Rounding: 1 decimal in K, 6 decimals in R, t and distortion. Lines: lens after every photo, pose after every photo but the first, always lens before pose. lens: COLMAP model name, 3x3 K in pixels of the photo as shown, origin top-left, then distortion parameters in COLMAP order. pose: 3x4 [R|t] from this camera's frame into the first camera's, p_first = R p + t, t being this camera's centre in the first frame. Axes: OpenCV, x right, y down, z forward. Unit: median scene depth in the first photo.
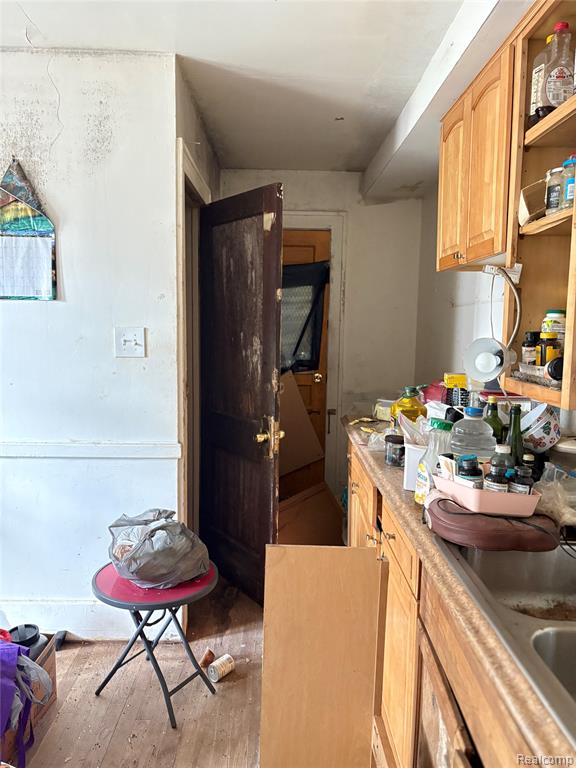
lens RADIAL K [[586.5, 0, 288.0], [0, 586.5, 384.0], [0, 0, 1]] dist [0.073909, -0.050467]
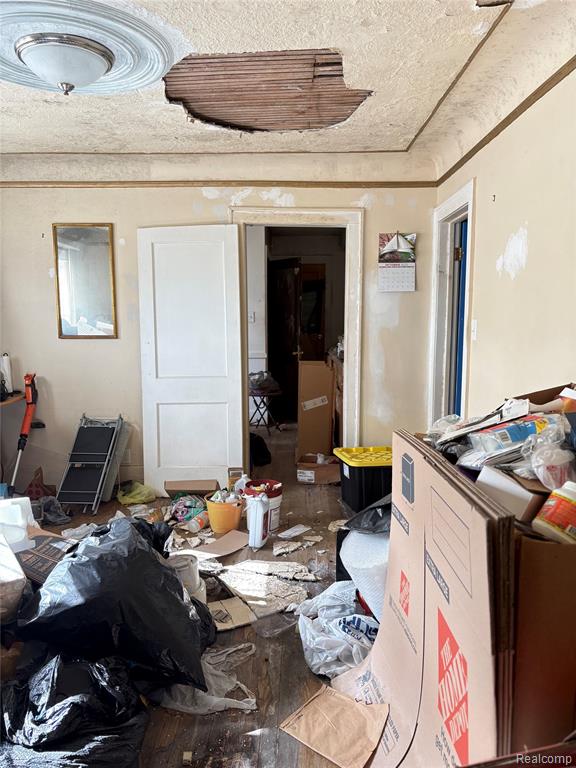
lens RADIAL K [[586.5, 0, 288.0], [0, 586.5, 384.0], [0, 0, 1]] dist [0.073909, -0.050467]
pose [[0.999282, -0.011308, -0.036162, 0.017525], [0.011993, 0.999752, 0.018789, 0.169024], [0.035941, -0.019210, 0.999169, -1.536384]]
